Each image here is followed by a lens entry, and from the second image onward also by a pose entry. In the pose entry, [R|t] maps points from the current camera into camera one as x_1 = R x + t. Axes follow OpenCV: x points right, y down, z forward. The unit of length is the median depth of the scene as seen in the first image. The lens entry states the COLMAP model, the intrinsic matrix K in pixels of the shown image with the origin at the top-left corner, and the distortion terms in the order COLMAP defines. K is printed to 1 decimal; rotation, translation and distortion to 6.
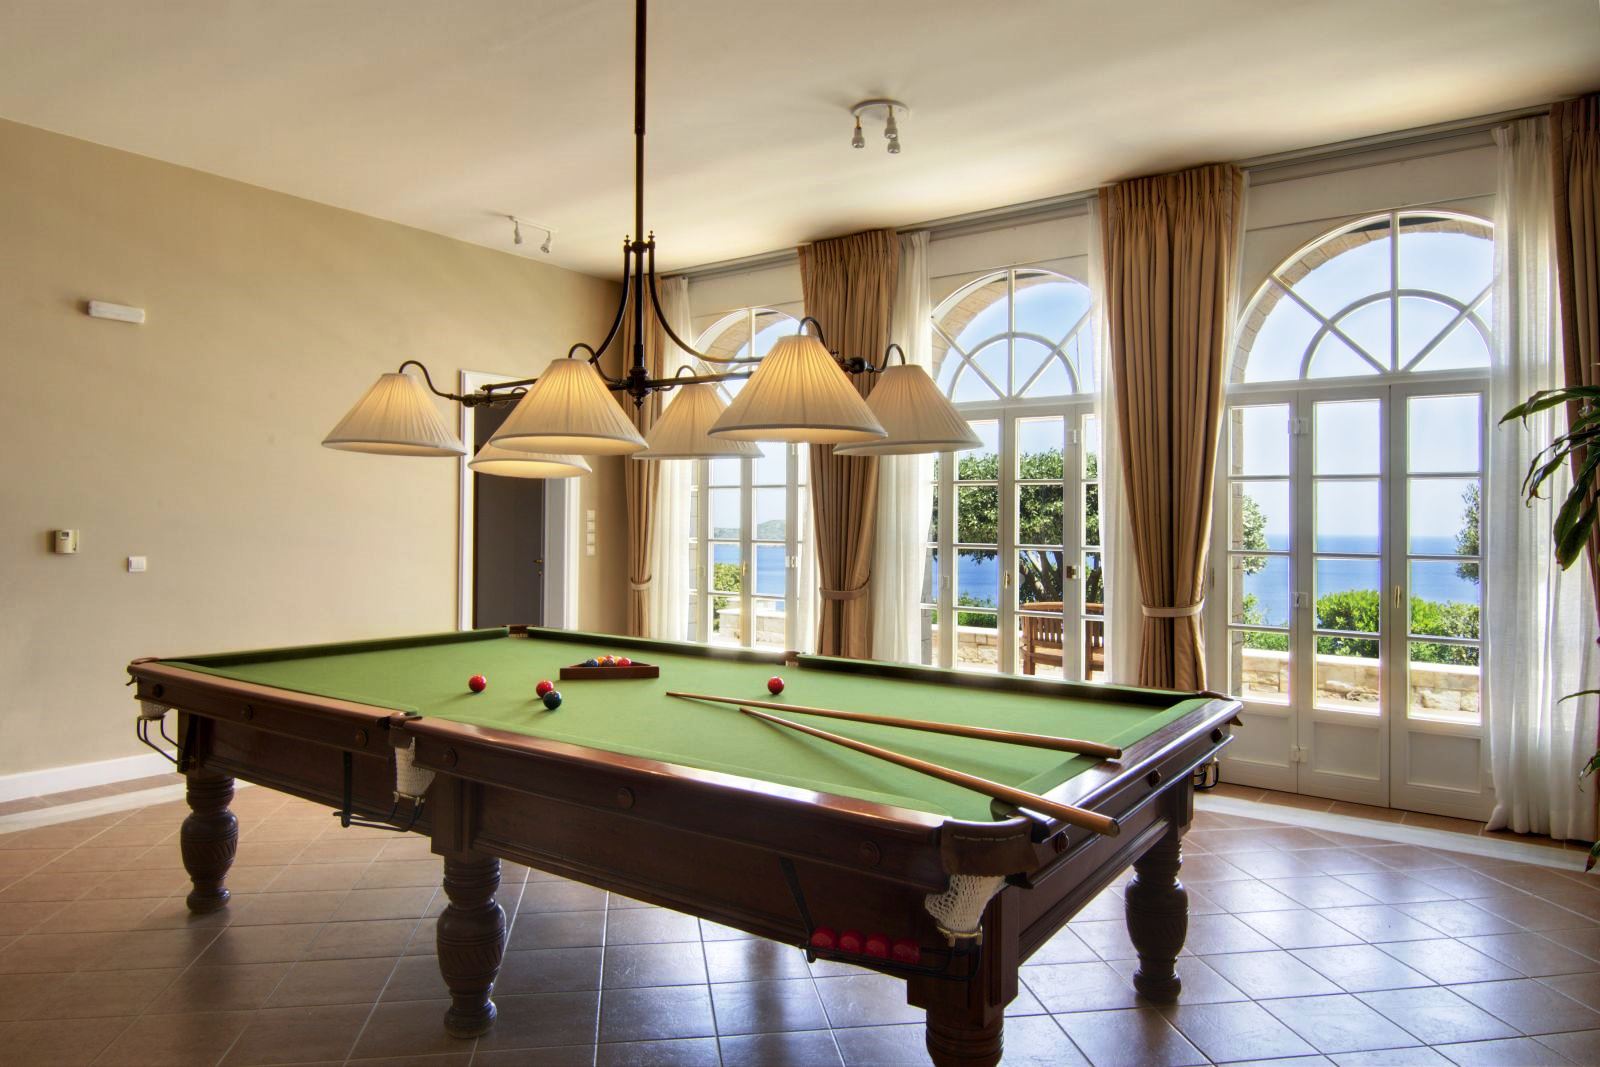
lens RADIAL K [[1019.5, 0, 833.8], [0, 1019.5, 494.2], [0, 0, 1]] dist [0.006531, 0.000332]
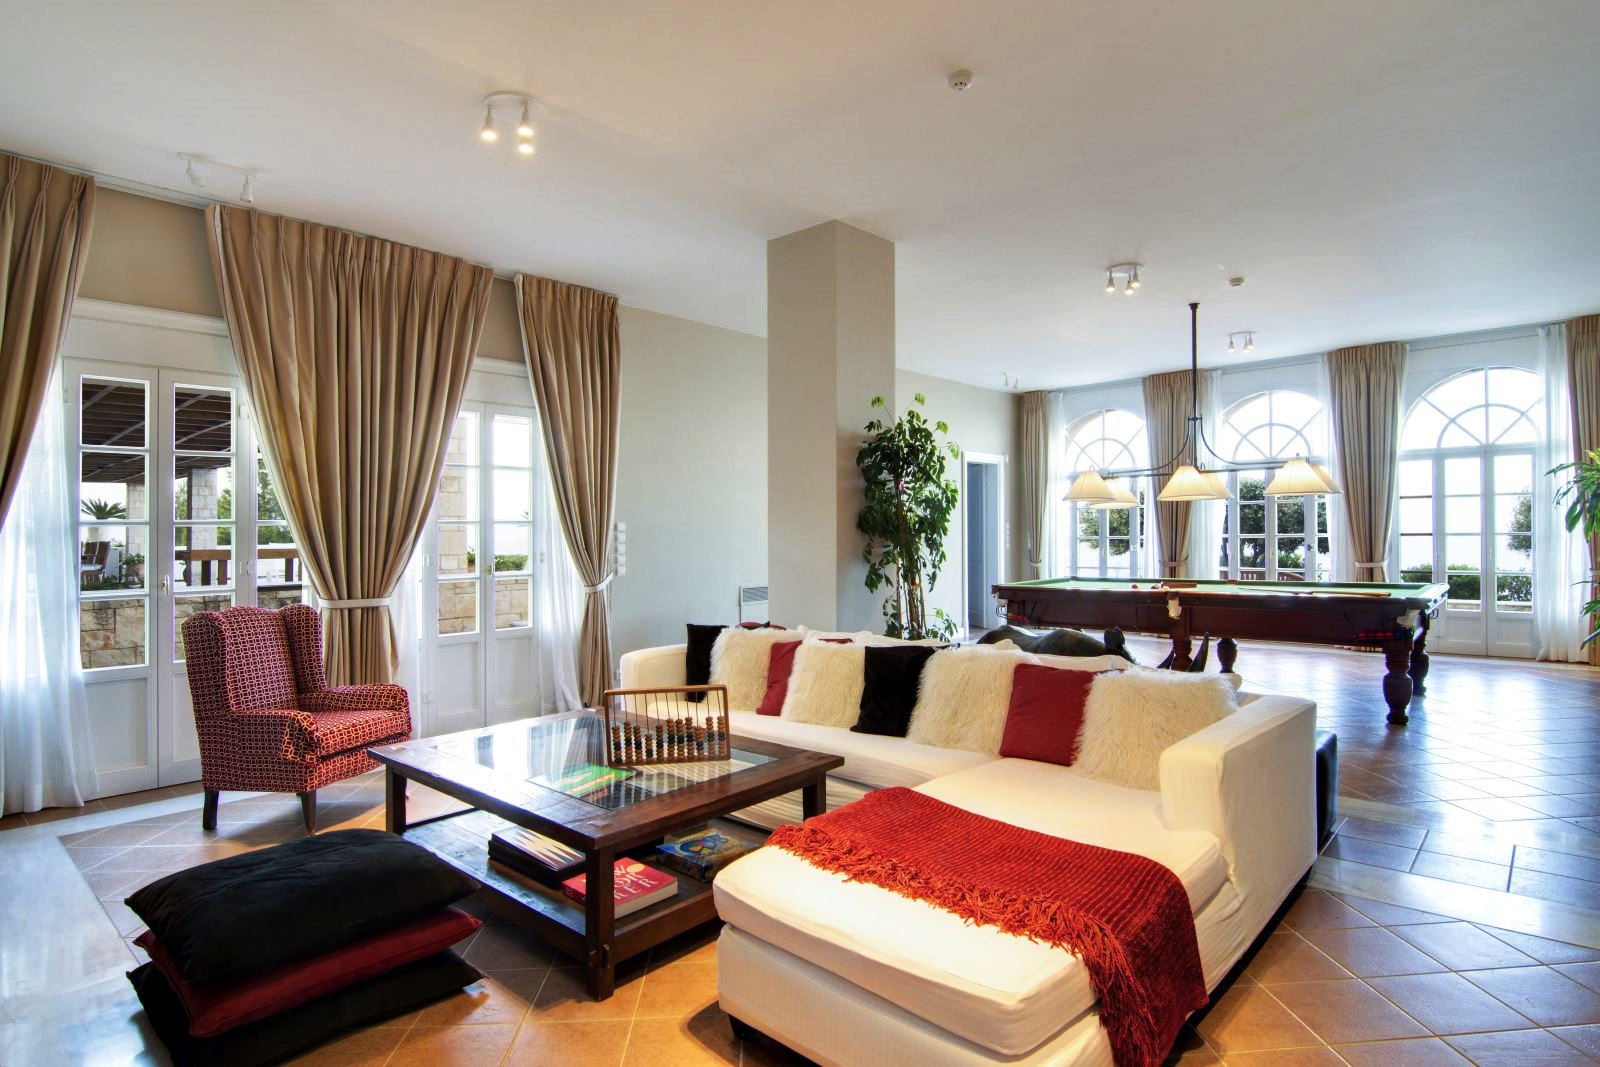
lens RADIAL K [[953.2, 0, 797.4], [0, 953.2, 534.9], [0, 0, 1]] dist [-0.005946, -0.000749]
pose [[0.997397, -0.024088, -0.067966, -0.680752], [0.025749, 0.999388, 0.023680, -0.017680], [0.067354, -0.025369, 0.997407, -0.961487]]
